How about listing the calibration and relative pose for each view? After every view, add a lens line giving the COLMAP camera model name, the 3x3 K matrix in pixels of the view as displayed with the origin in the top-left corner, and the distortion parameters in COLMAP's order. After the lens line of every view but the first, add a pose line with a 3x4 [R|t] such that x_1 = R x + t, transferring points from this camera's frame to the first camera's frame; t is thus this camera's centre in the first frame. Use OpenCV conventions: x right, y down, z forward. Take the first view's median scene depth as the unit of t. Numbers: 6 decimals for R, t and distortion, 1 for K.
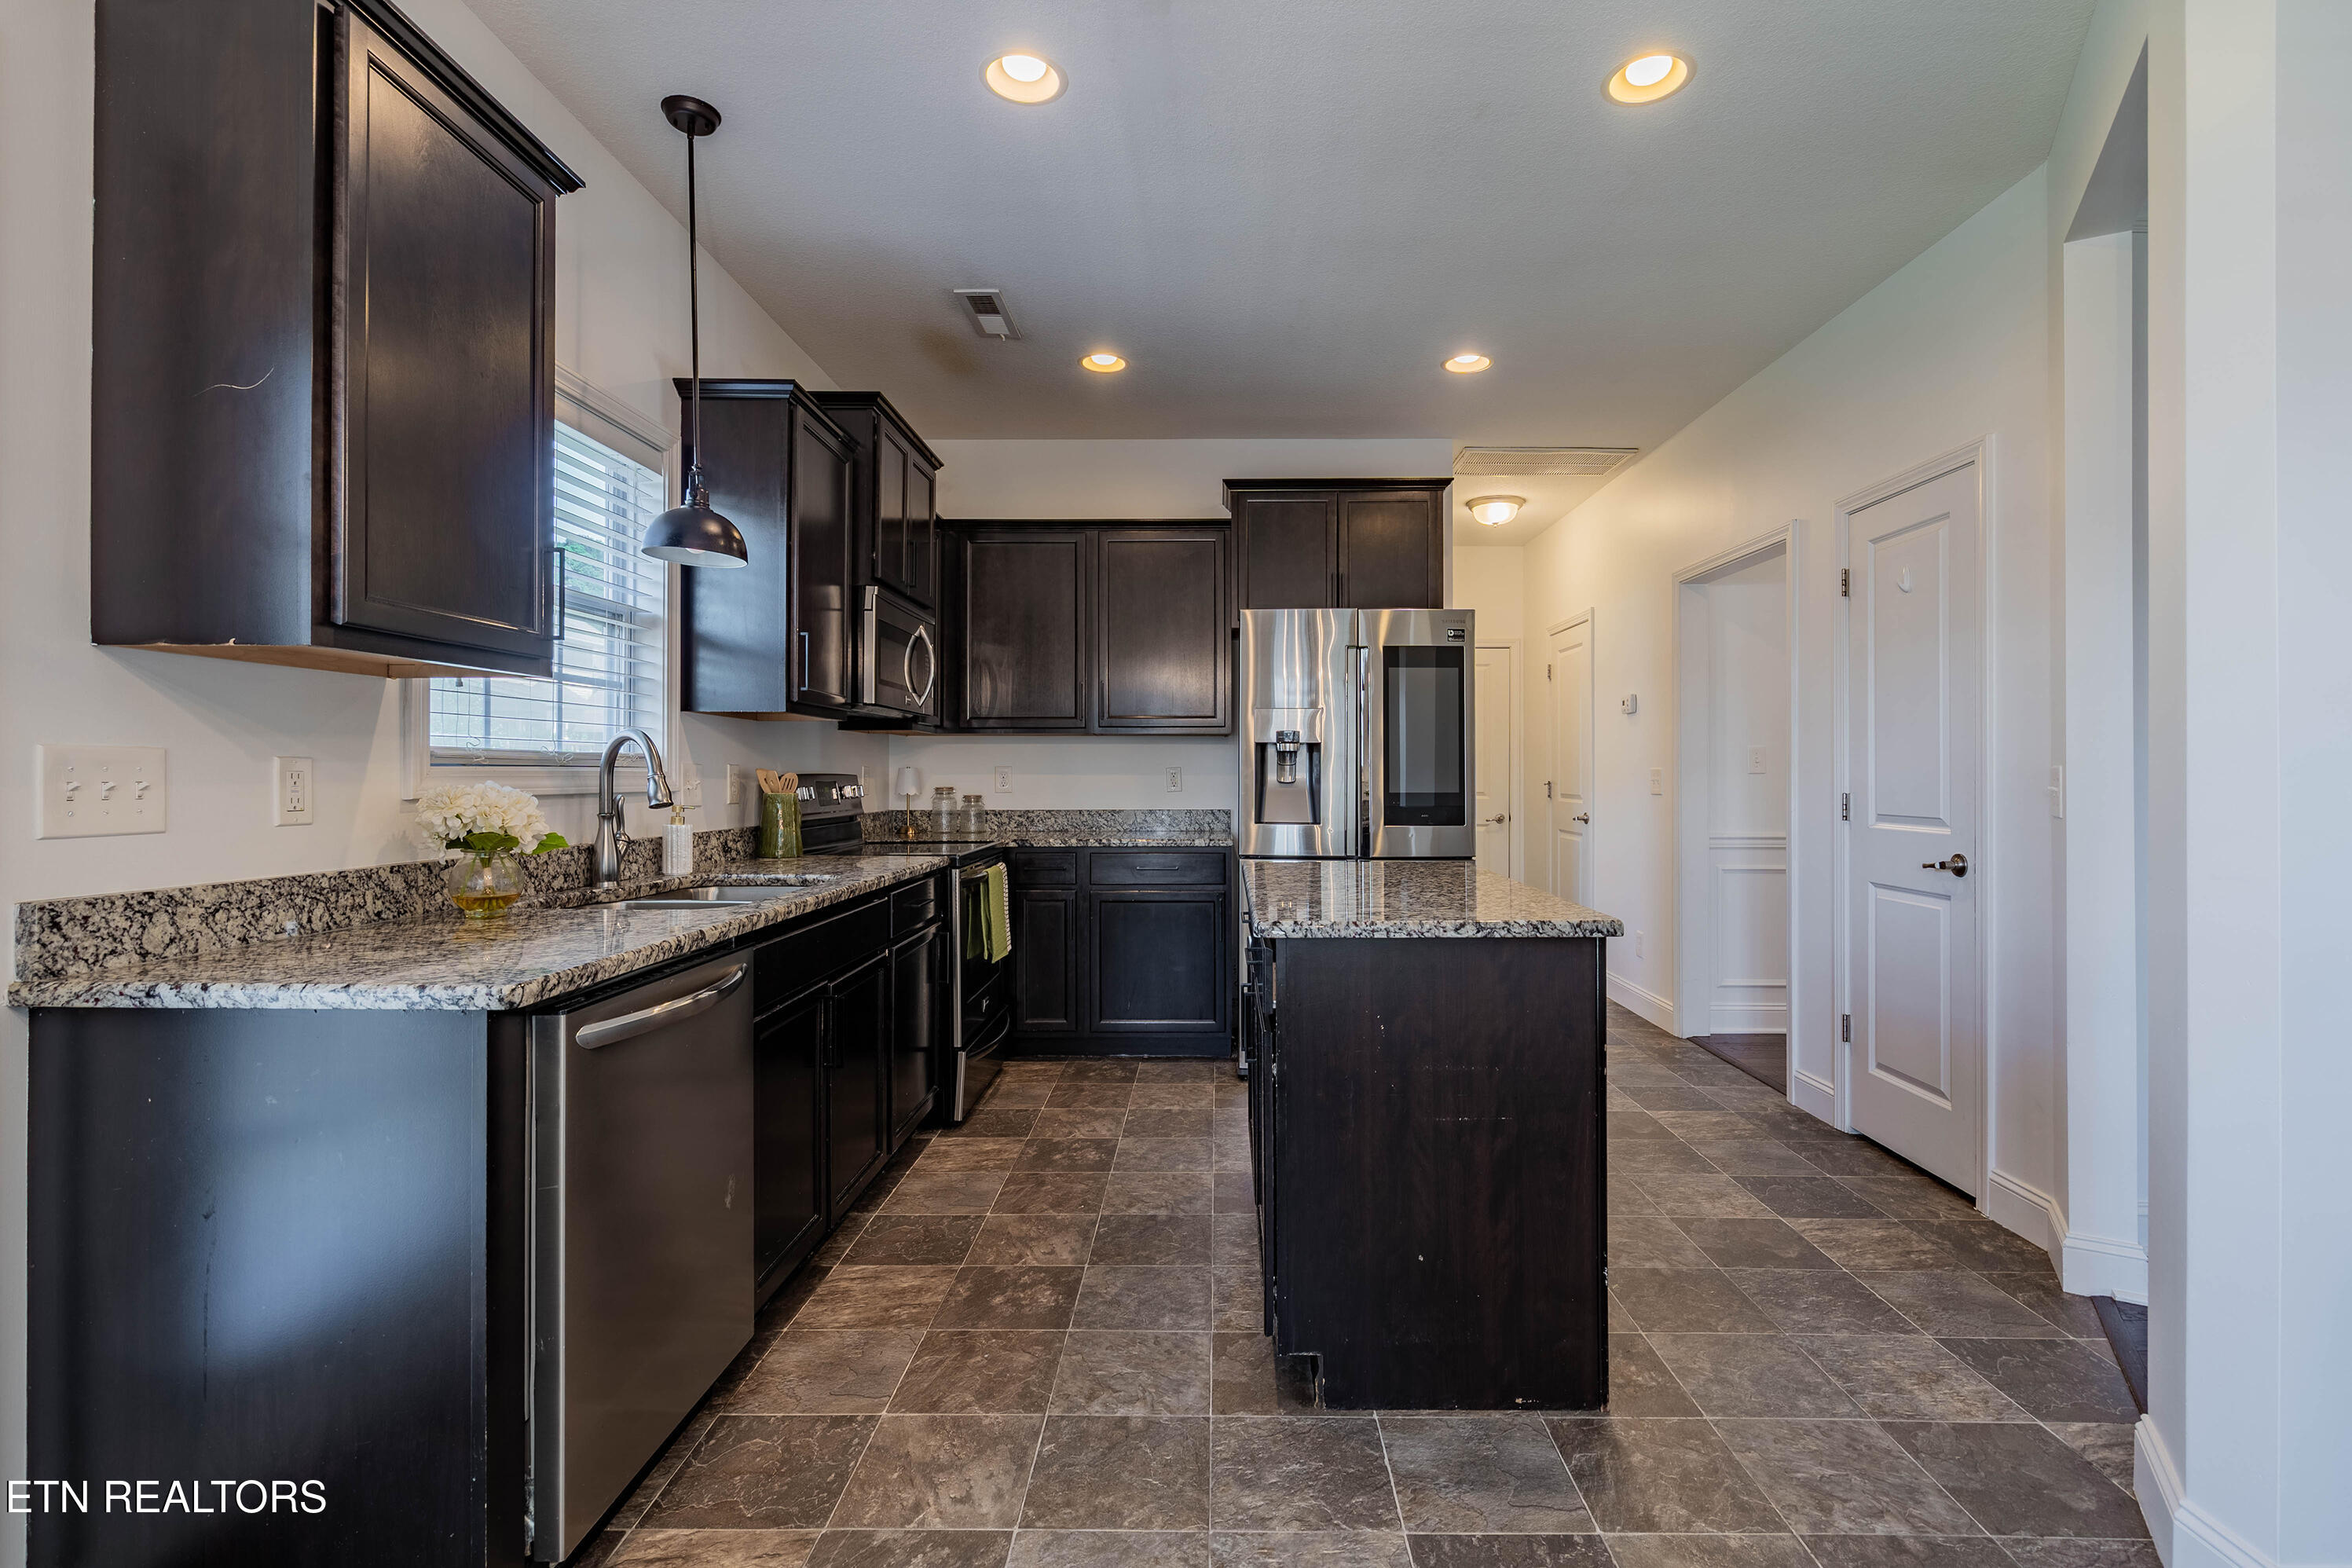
lens RADIAL K [[1072.3, 0, 1208.0], [0, 1072.3, 770.7], [0, 0, 1]] dist [-0.003536, -0.000038]
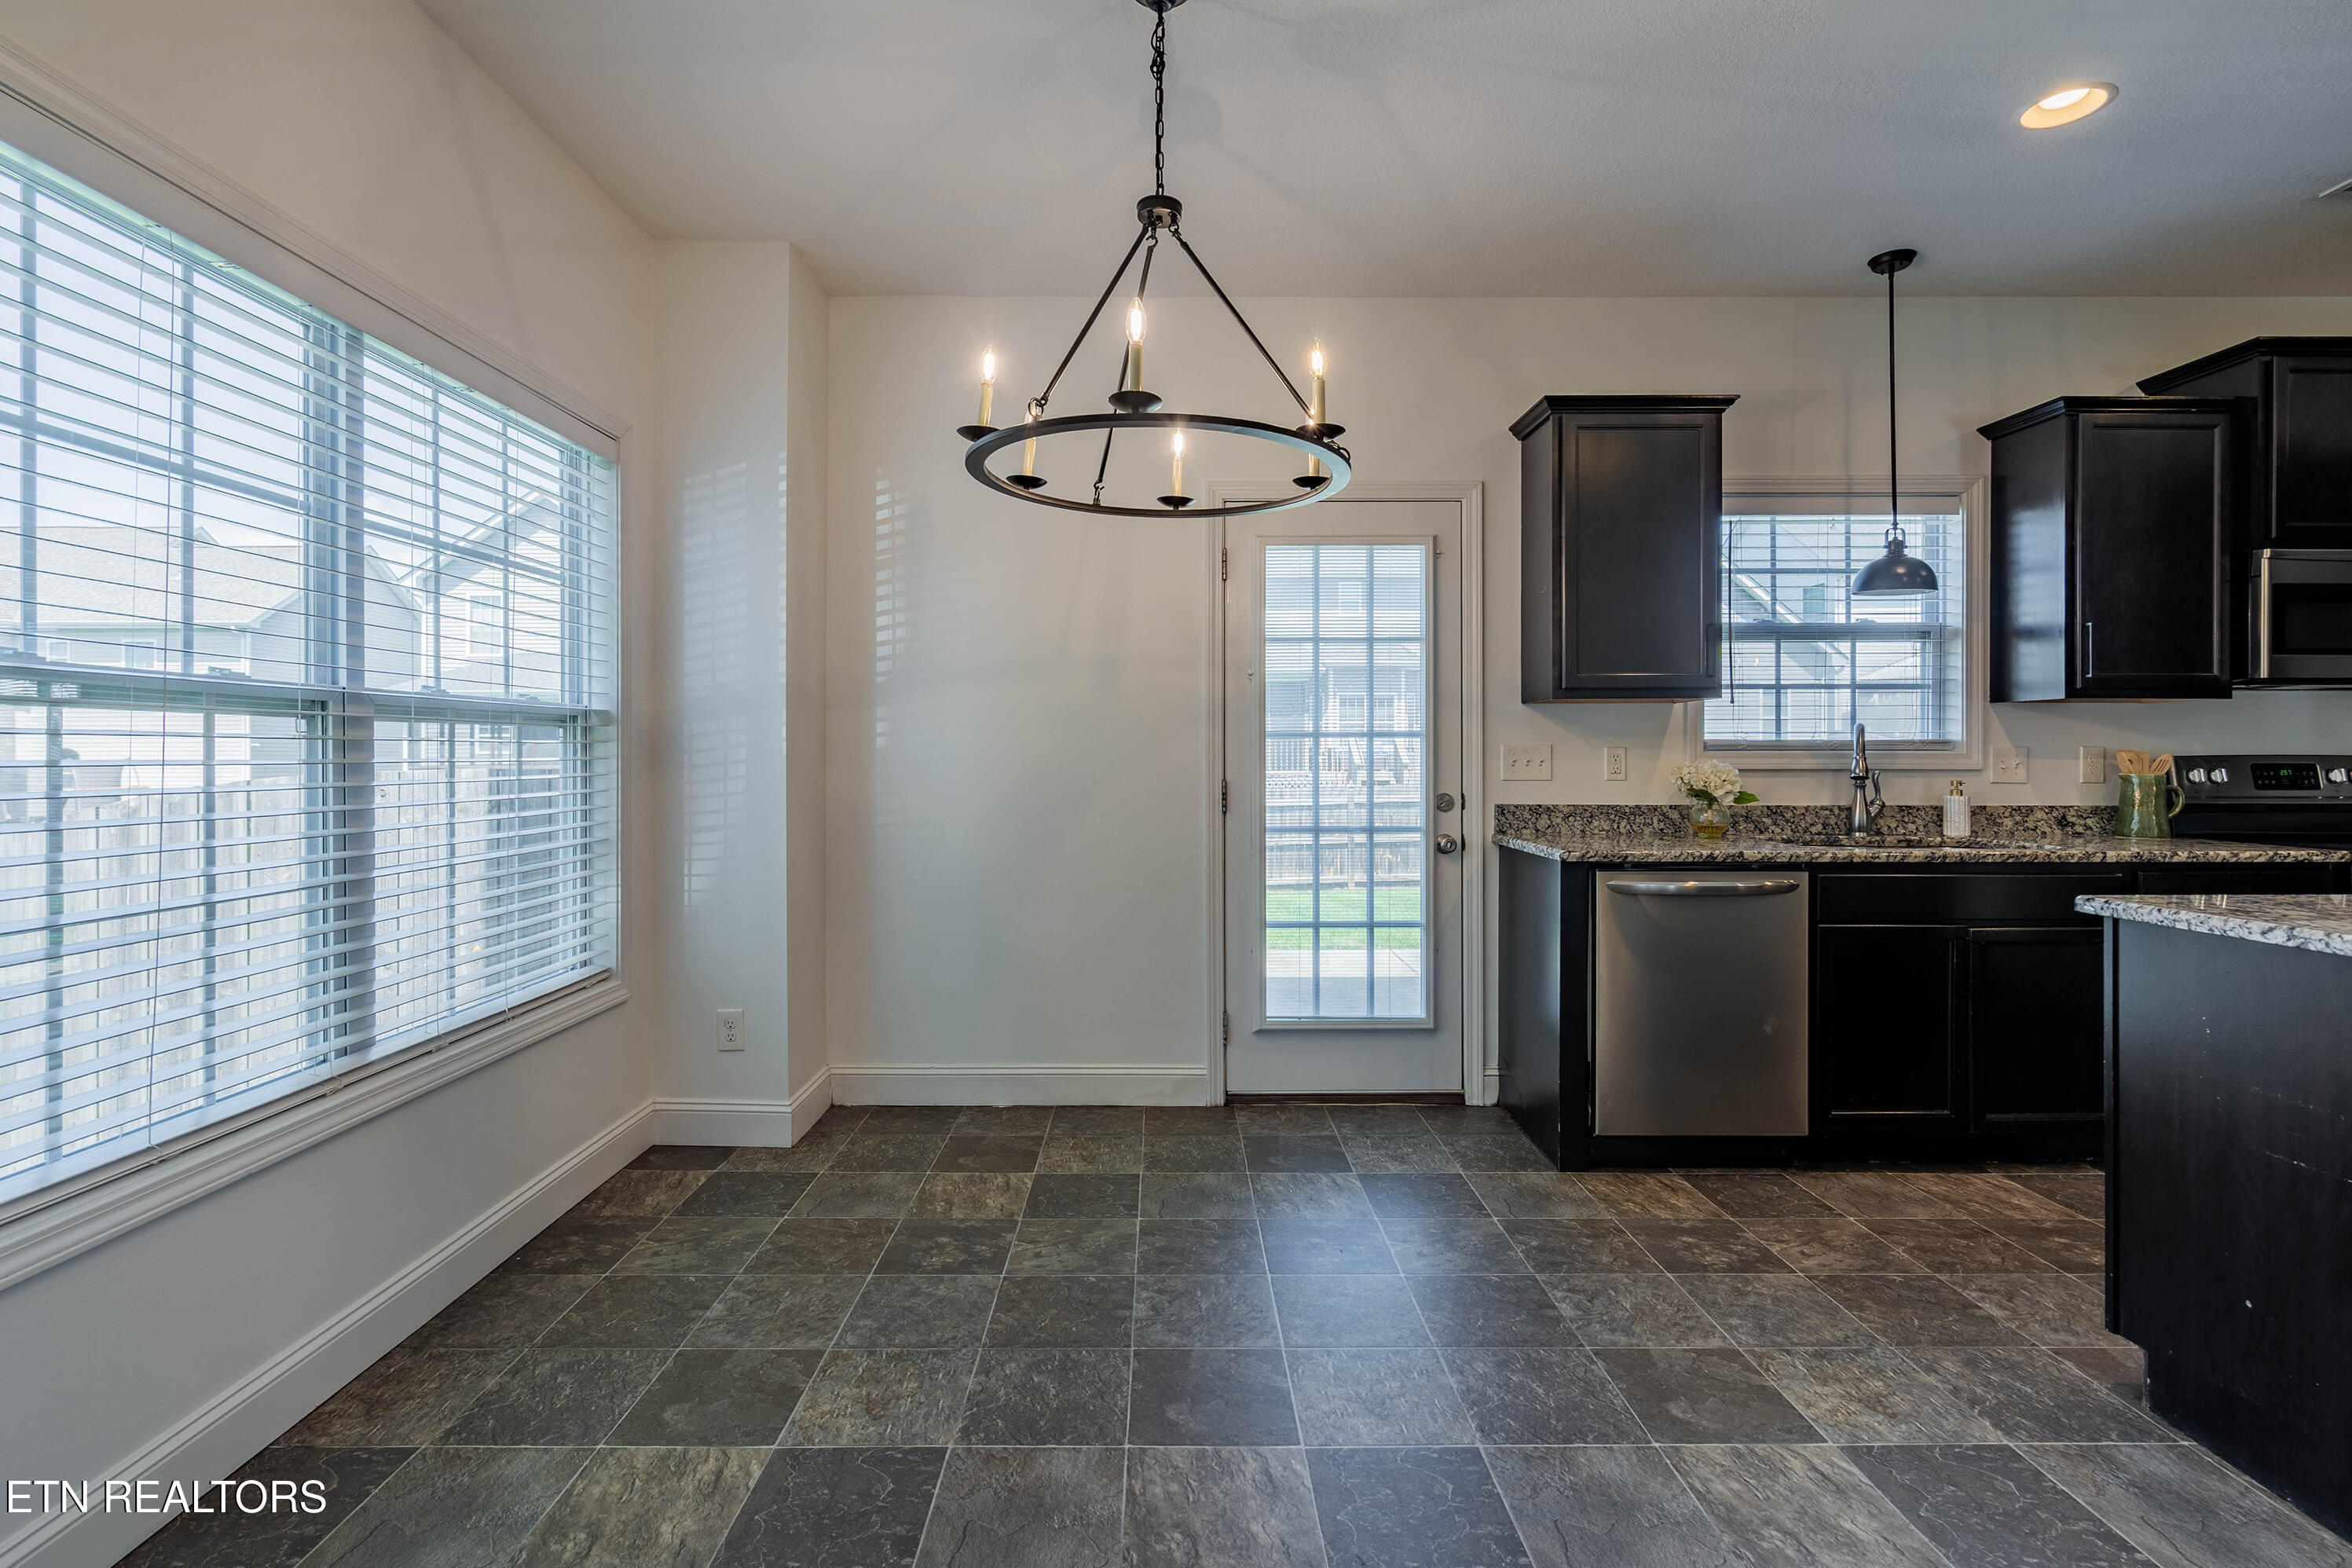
lens RADIAL K [[1072.3, 0, 1152.4], [0, 1072.3, 750.6], [0, 0, 1]] dist [-0.003536, -0.000038]
pose [[-0.000782, -0.006336, -0.999980, 1.080771], [0.003659, 0.999973, -0.006339, 0.003266], [0.999993, -0.003664, -0.000759, 0.103052]]
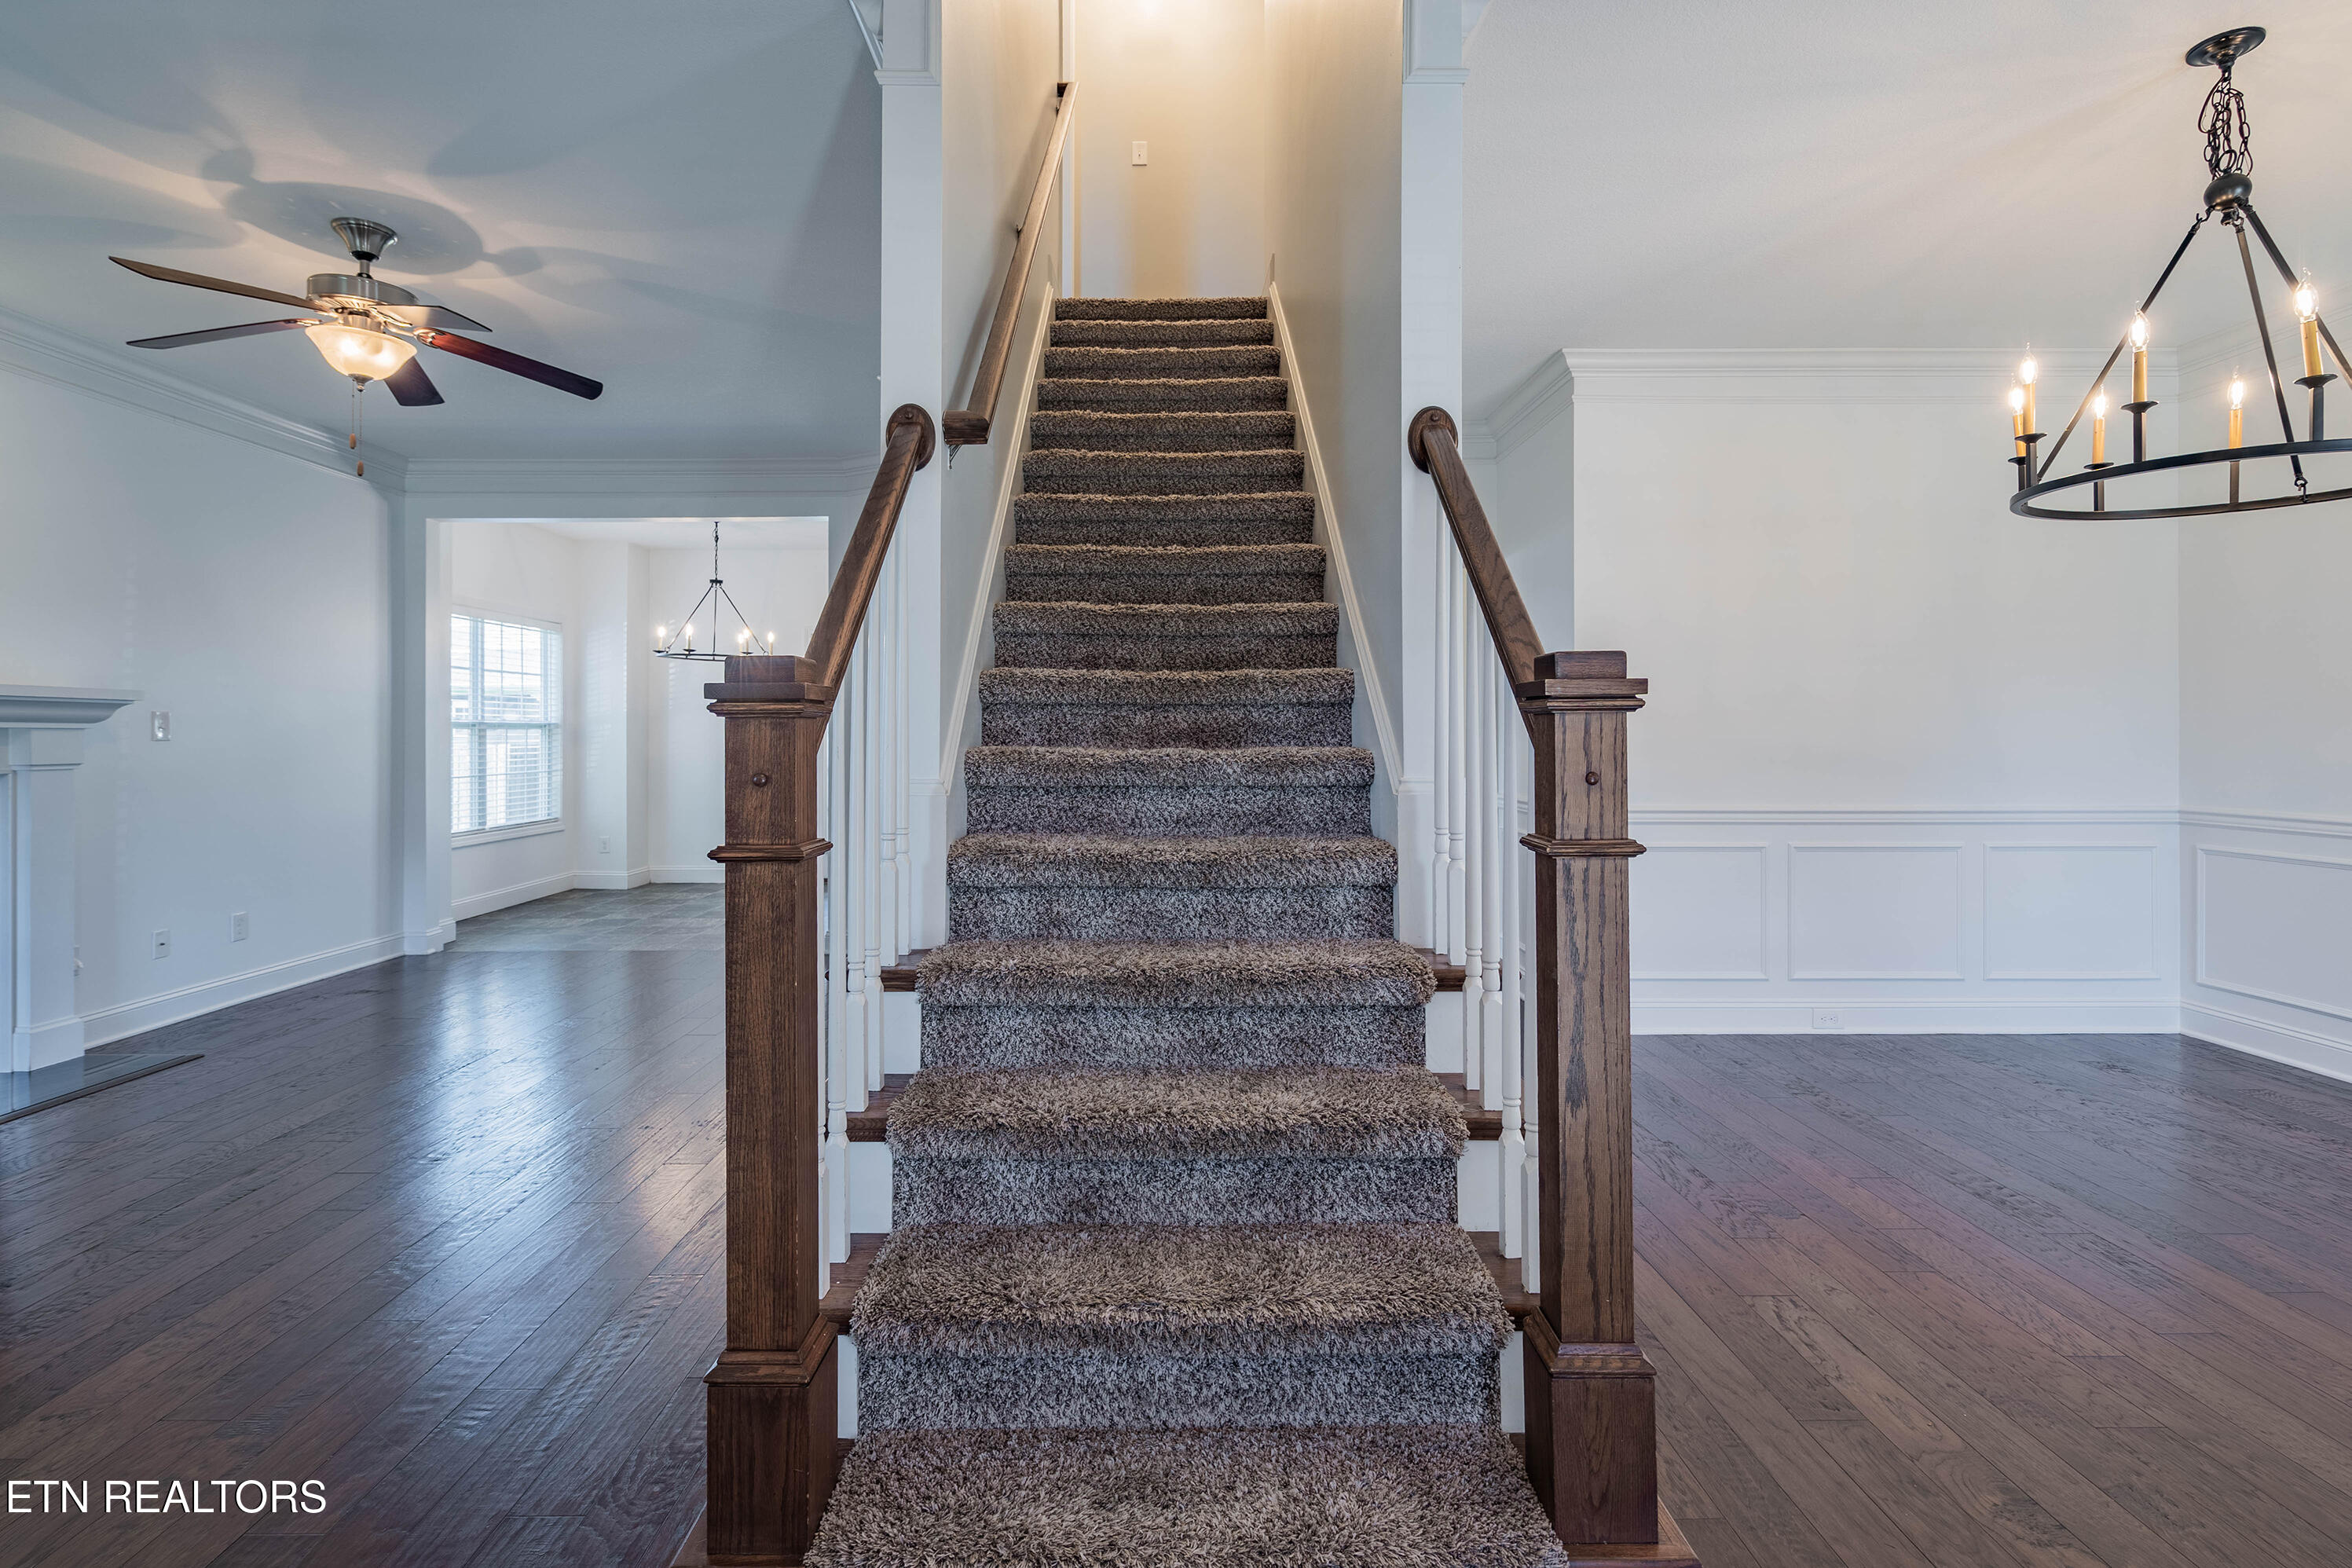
lens RADIAL K [[1072.3, 0, 1091.7], [0, 1072.3, 708.1], [0, 0, 1]] dist [-0.003536, -0.000038]
pose [[-0.023082, -0.026507, -0.999382, 3.672596], [0.005221, 0.999632, -0.026634, -0.001541], [0.999720, -0.005833, -0.022935, 1.498170]]
